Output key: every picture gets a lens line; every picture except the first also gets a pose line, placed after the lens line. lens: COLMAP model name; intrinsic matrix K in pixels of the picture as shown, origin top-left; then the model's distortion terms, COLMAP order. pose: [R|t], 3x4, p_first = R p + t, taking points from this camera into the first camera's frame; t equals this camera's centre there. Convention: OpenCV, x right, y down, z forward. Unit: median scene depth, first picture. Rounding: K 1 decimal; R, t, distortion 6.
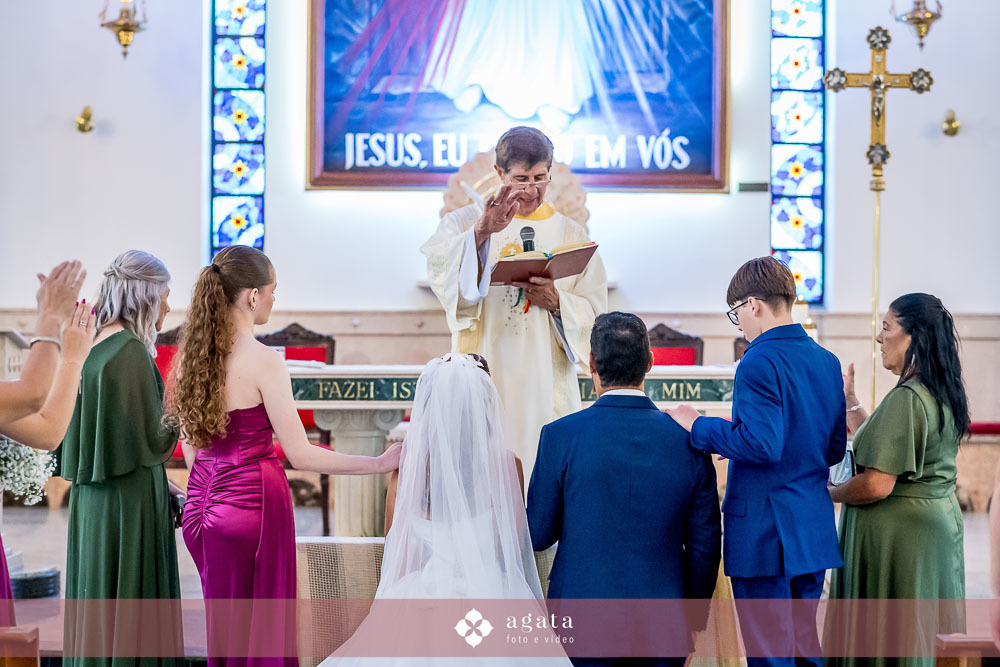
lens RADIAL K [[2361.9, 0, 500.6], [0, 2361.9, 327.8], [0, 0, 1]] dist [-0.016693, 0.000000]
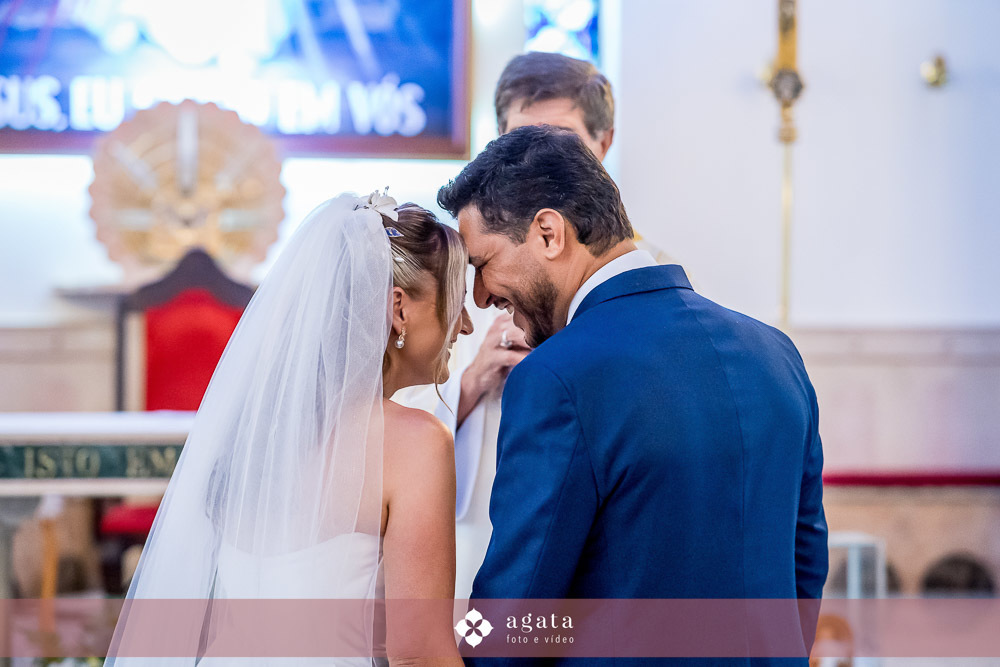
lens RADIAL K [[2361.9, 0, 507.4], [0, 2361.9, 341.5], [0, 0, 1]] dist [-0.016693, 0.000000]
pose [[0.987090, -0.005473, 0.160072, -0.013393], [0.004550, 0.999971, 0.006134, -0.005034], [-0.160100, -0.005327, 0.987086, 0.252612]]
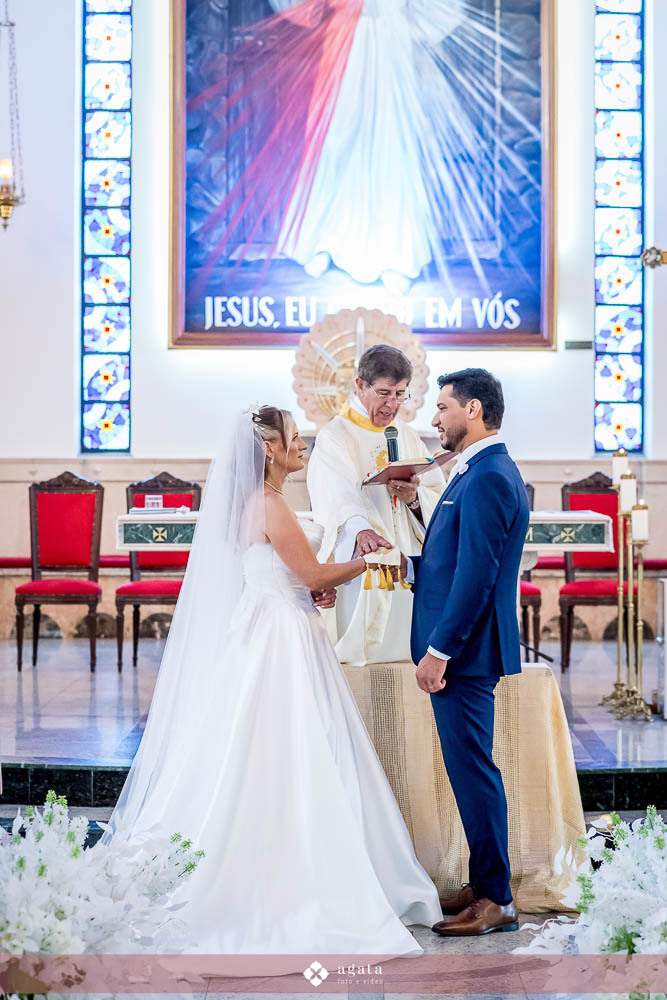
lens RADIAL K [[2361.9, 0, 294.2], [0, 2361.9, 486.6], [0, 0, 1]] dist [-0.016693, 0.000000]
pose [[0.999932, -0.002089, -0.011463, -0.012067], [0.002216, 0.999936, 0.011094, -0.006518], [0.011439, -0.011119, 0.999873, -0.093993]]
